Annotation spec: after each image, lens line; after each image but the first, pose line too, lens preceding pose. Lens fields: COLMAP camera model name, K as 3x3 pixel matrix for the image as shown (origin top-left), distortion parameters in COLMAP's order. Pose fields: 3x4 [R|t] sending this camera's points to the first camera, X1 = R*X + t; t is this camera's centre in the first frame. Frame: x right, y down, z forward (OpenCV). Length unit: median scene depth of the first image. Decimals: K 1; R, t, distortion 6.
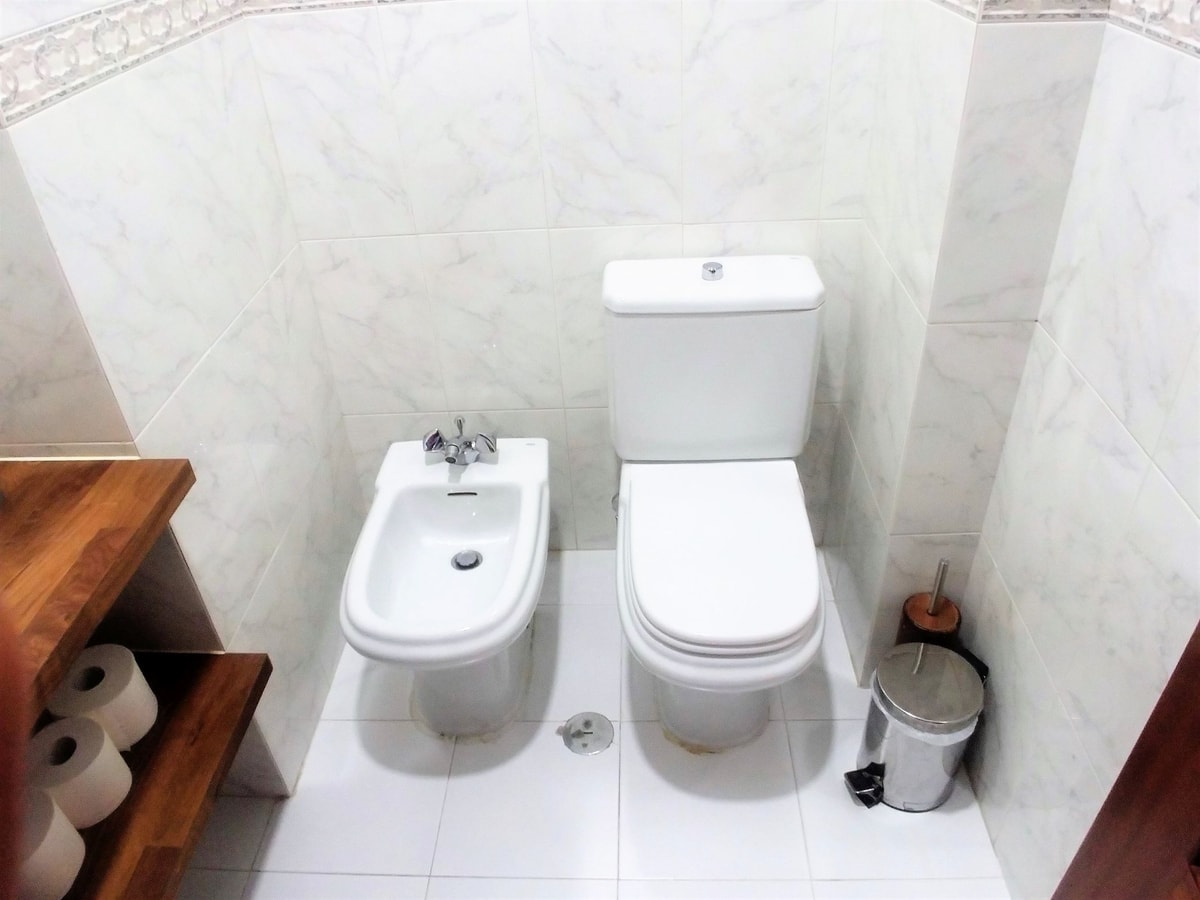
lens RADIAL K [[864.6, 0, 600.0], [0, 864.6, 450.0], [0, 0, 1]] dist [-0.066235, -0.005932]
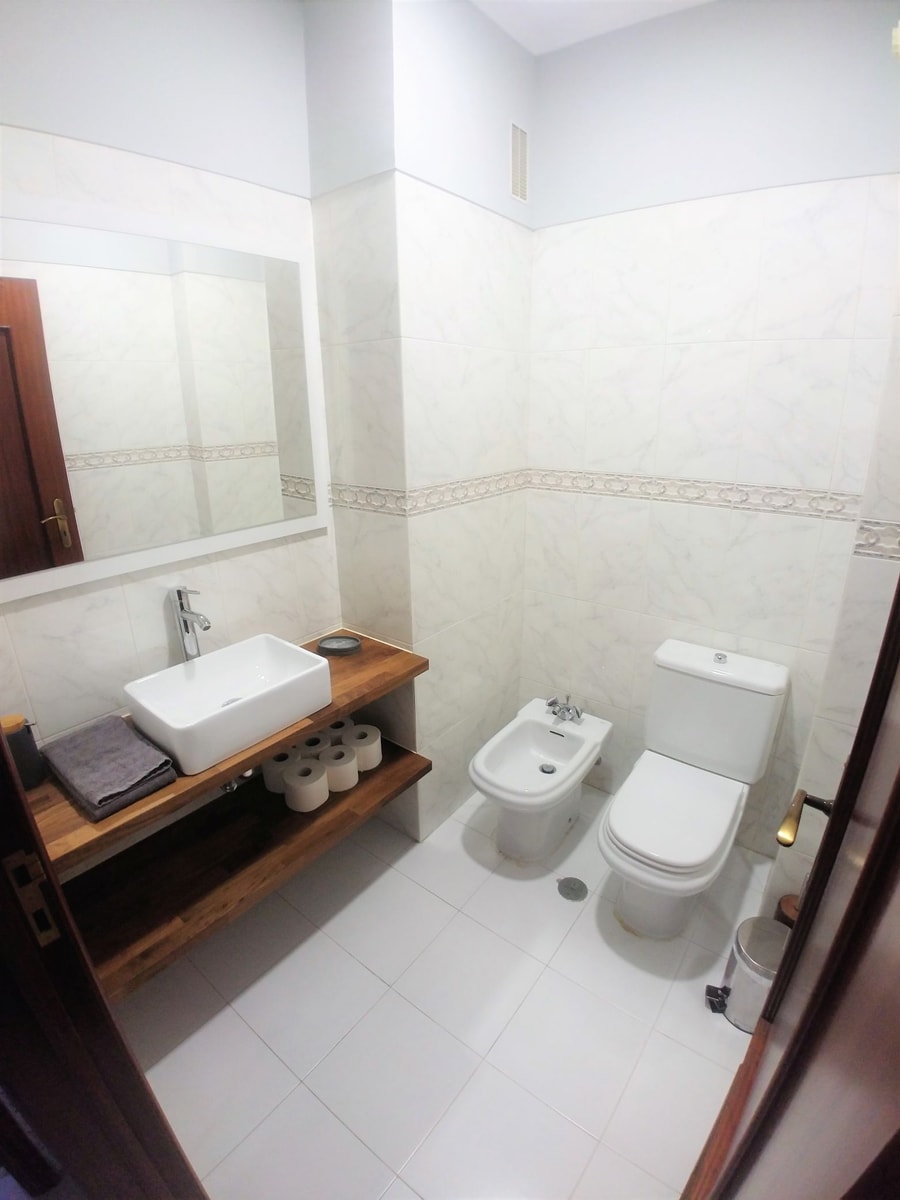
lens RADIAL K [[545.7, 0, 450.0], [0, 545.7, 600.0], [0, 0, 1]] dist [-0.064642, -0.001326]
pose [[0.810813, 0.236998, -0.535177, 0.242055], [-0.361891, 0.921626, -0.140145, 0.035966], [0.460019, 0.307307, 0.833034, -0.204250]]
